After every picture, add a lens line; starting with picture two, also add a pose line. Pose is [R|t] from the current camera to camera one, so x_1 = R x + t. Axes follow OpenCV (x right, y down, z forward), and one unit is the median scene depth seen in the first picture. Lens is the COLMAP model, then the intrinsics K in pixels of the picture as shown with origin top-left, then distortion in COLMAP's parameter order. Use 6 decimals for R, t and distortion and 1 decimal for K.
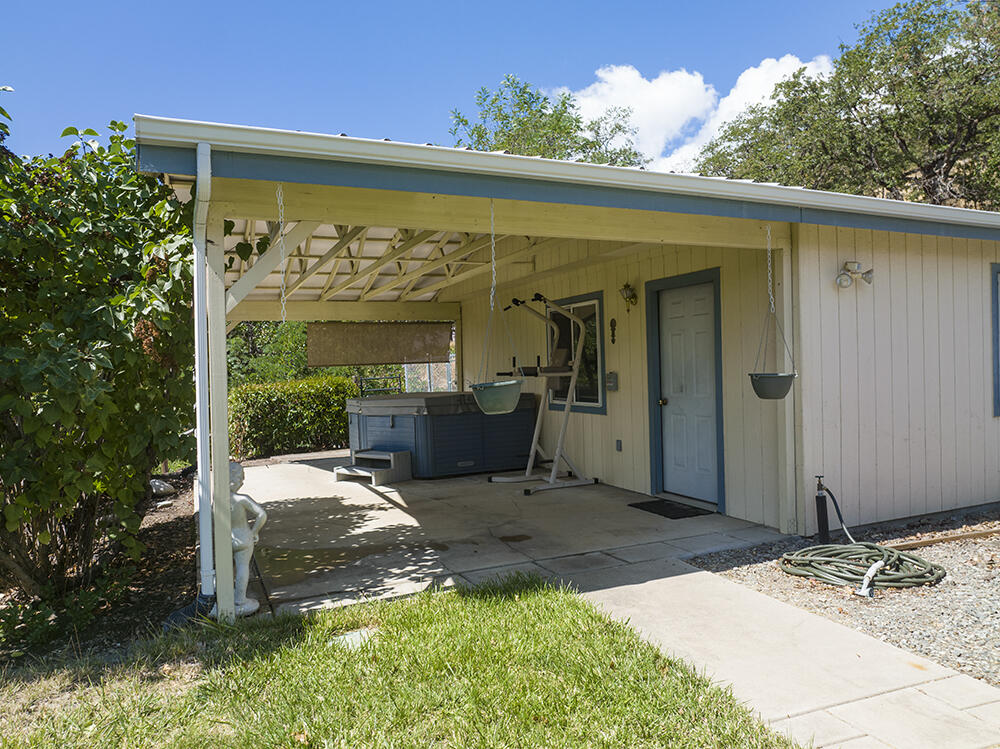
lens RADIAL K [[698.8, 0, 500.0], [0, 698.8, 374.5], [0, 0, 1]] dist [-0.025993, 0.002251]
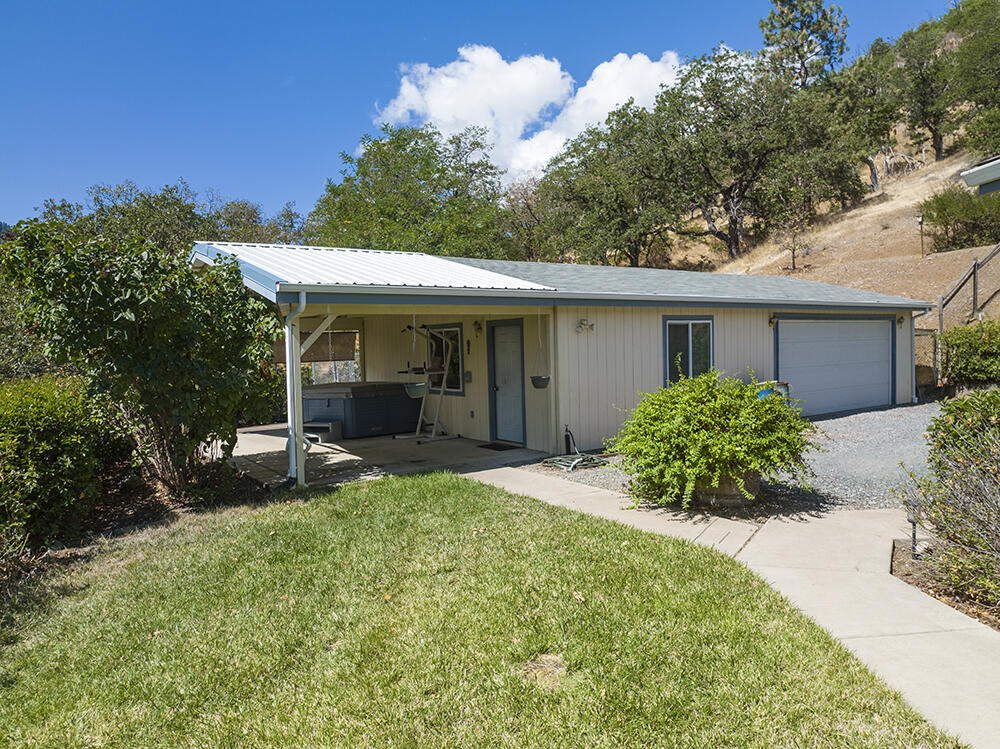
lens RADIAL K [[698.8, 0, 500.0], [0, 698.8, 374.5], [0, 0, 1]] dist [-0.025993, 0.002251]
pose [[0.980582, -0.008565, 0.195923, -0.092521], [0.003038, 0.999589, 0.028494, -0.042320], [-0.196087, -0.027346, 0.980205, -0.656370]]
